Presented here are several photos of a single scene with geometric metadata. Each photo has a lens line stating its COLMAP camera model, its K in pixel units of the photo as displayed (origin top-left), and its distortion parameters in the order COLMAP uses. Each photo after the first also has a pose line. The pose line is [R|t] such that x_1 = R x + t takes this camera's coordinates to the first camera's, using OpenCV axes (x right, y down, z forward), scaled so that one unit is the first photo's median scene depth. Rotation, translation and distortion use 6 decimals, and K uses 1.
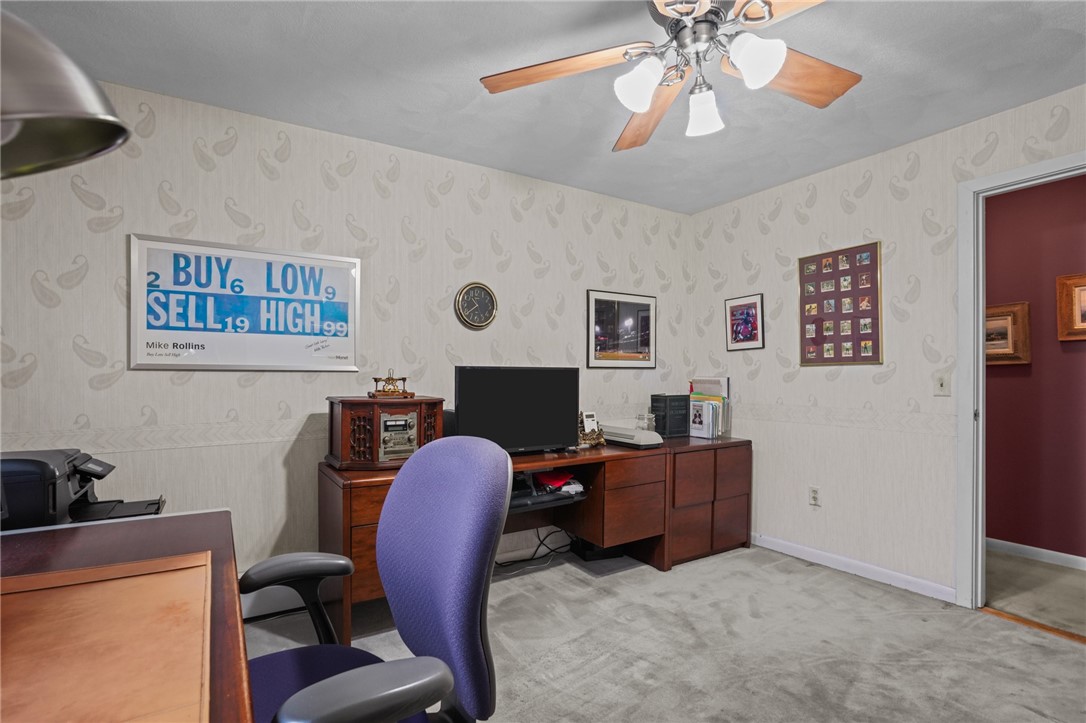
lens RADIAL K [[522.1, 0, 541.0], [0, 522.1, 372.2], [0, 0, 1]] dist [-0.018698, 0.006167]
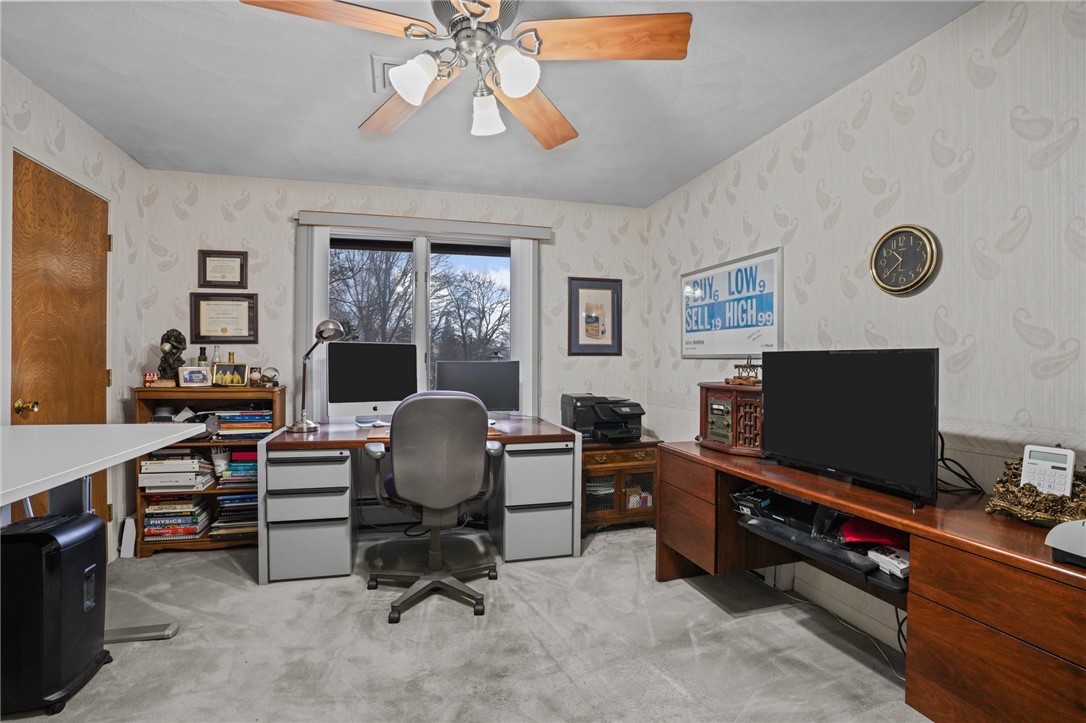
lens RADIAL K [[522.1, 0, 540.3], [0, 522.1, 359.3], [0, 0, 1]] dist [-0.018698, 0.006167]
pose [[-0.274129, -0.003725, -0.961686, 0.804794], [0.002453, 0.999987, -0.004572, 0.003561], [0.961690, -0.003612, -0.274116, 0.905093]]
